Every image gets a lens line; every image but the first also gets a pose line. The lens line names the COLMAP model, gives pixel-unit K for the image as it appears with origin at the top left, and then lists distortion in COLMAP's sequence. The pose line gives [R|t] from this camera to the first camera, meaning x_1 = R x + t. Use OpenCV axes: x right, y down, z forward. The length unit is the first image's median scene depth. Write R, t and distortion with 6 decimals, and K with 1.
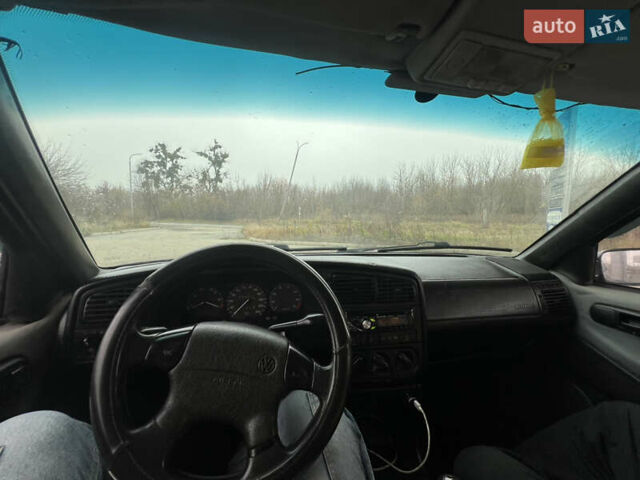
lens RADIAL K [[255.9, 0, 320.0], [0, 255.9, 240.0], [0, 0, 1]] dist [0.000246, -0.000006]
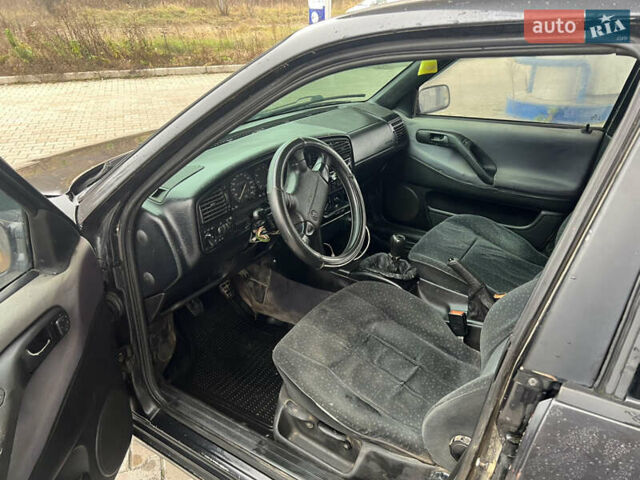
lens RADIAL K [[484.8, 0, 319.1], [0, 484.8, 235.0], [0, 0, 1]] dist [0.054209, -0.058416]
pose [[0.722776, -0.318933, 0.613088, -1.175761], [0.075034, 0.918113, 0.389150, -0.310583], [-0.686997, -0.235266, 0.687521, -0.638043]]
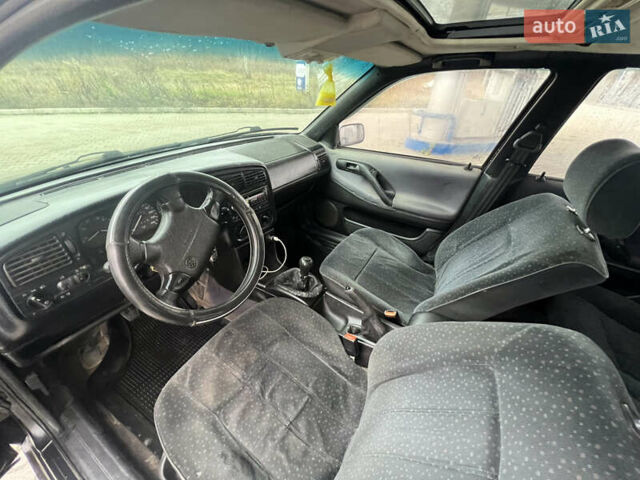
lens RADIAL K [[255.9, 0, 320.0], [0, 255.9, 240.0], [0, 0, 1]] dist [0.000246, -0.000006]
pose [[0.691490, -0.378503, 0.615286, -0.374788], [0.023265, 0.862969, 0.504722, -0.179593], [-0.722011, -0.334695, 0.605540, -0.229064]]
